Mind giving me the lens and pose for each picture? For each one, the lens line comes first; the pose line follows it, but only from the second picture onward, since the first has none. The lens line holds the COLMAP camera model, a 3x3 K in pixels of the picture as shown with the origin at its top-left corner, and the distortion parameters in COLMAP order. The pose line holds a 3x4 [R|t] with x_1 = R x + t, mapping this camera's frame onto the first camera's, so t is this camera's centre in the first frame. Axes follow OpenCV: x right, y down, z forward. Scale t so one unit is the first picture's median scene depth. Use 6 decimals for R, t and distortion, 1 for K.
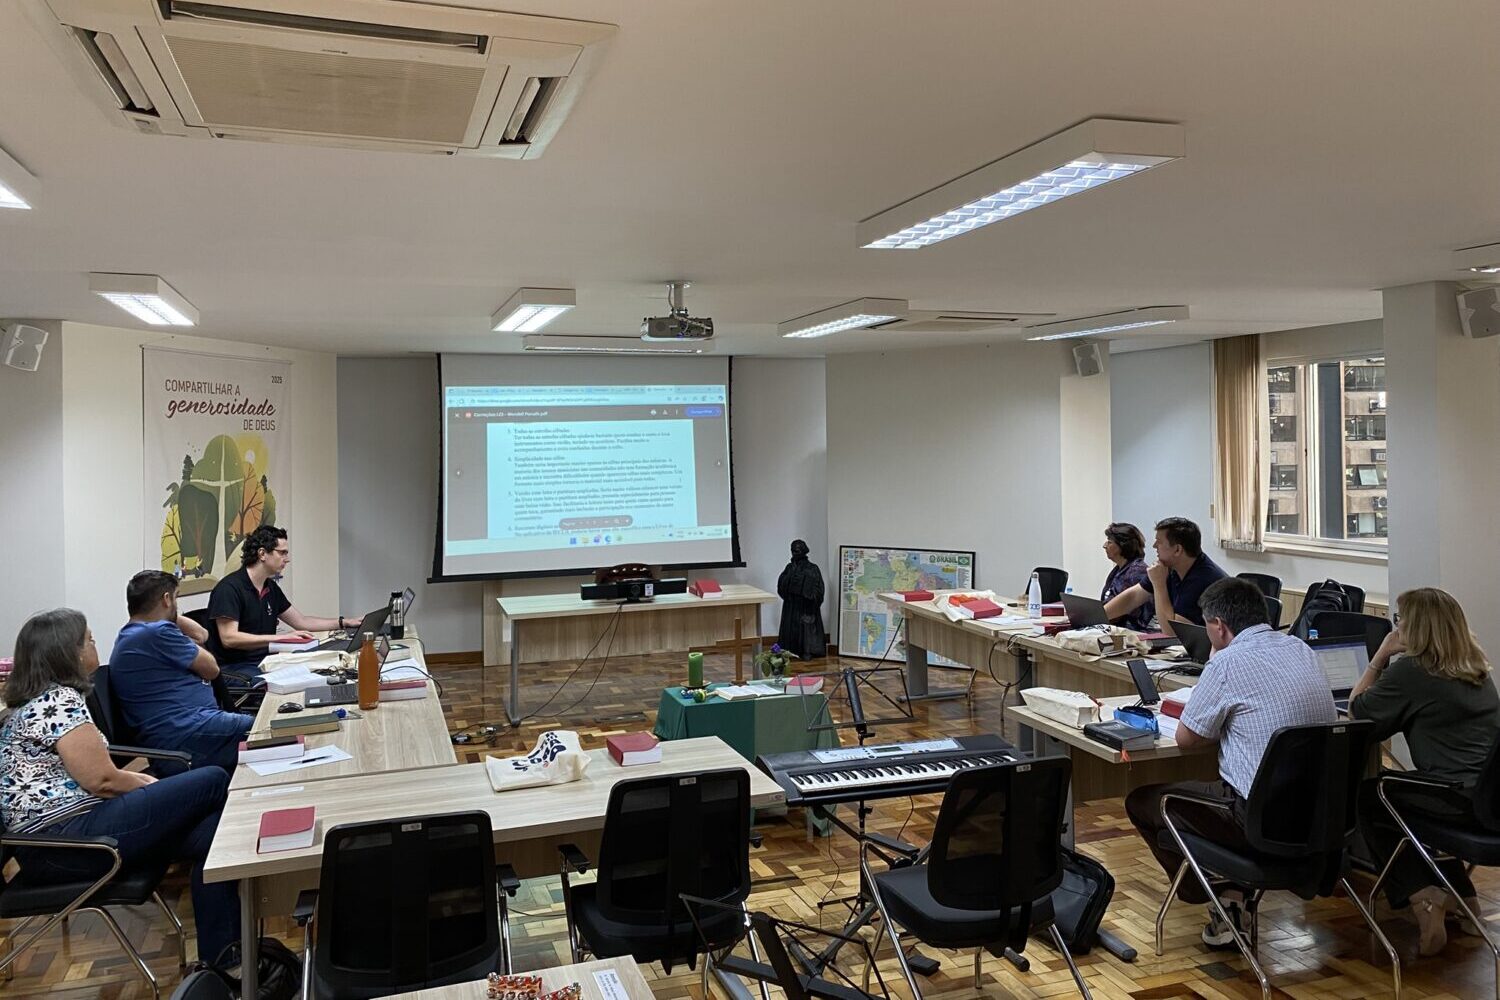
lens RADIAL K [[1140.8, 0, 752.0], [0, 1140.8, 498.2], [0, 0, 1]] dist [-0.001980, -0.001066]
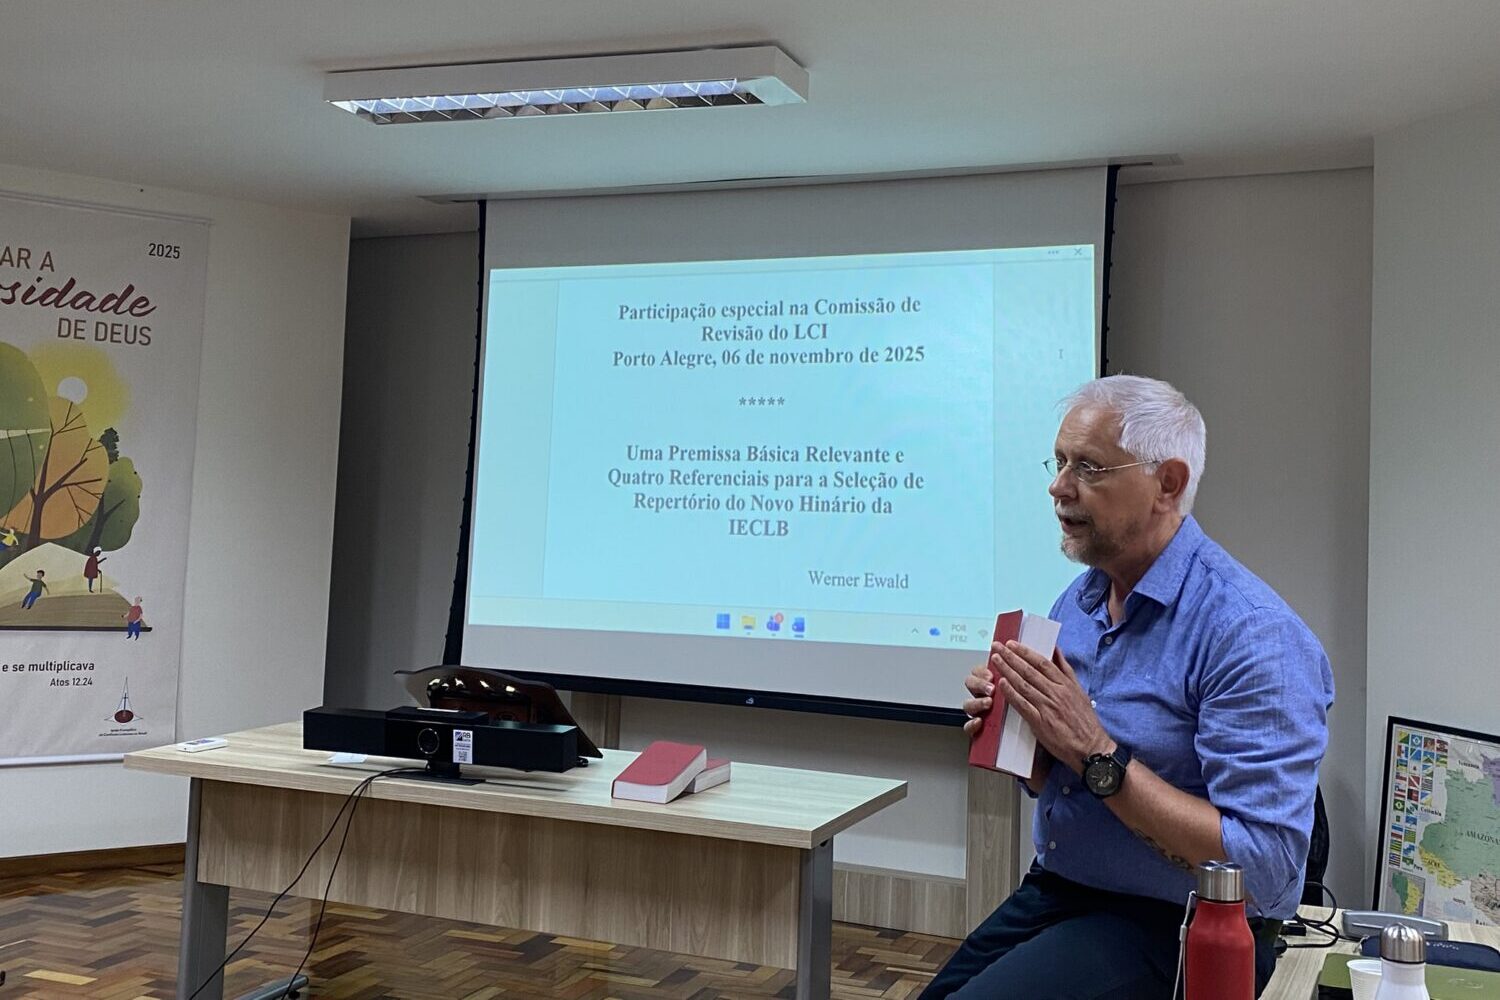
lens RADIAL K [[1540.9, 0, 750.3], [0, 1540.9, 501.9], [0, 0, 1]] dist [0.041044, 0.000000]
pose [[0.757467, 0.040698, -0.651604, 0.239402], [-0.083267, 0.995927, -0.034592, 0.012627], [0.647542, 0.080459, 0.757771, 0.590279]]
